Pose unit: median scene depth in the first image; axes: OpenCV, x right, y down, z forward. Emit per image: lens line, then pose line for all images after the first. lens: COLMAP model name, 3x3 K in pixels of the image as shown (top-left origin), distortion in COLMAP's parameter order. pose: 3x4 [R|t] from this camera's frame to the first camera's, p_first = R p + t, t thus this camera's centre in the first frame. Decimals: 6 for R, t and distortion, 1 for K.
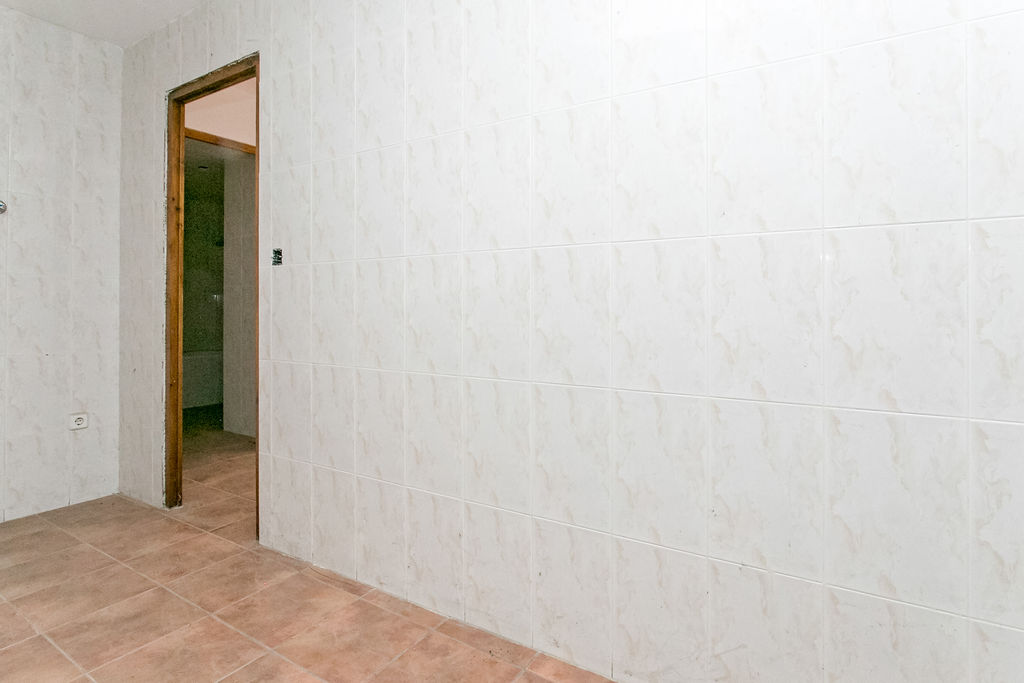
lens RADIAL K [[531.0, 0, 536.8], [0, 531.0, 307.4], [0, 0, 1]] dist [-0.017344, 0.006134]
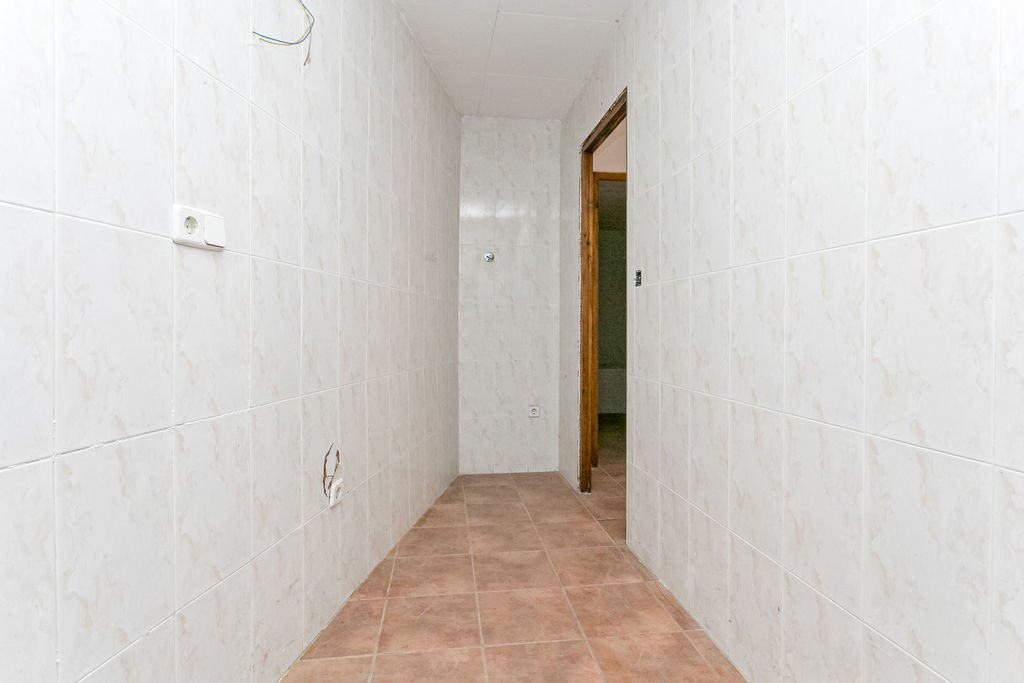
lens RADIAL K [[531.0, 0, 511.3], [0, 531.0, 338.7], [0, 0, 1]] dist [-0.017344, 0.006134]
pose [[0.616292, 0.020050, -0.787263, 0.214559], [-0.002795, 0.999725, 0.023273, 0.000712], [0.787513, -0.012143, 0.616178, 0.176087]]
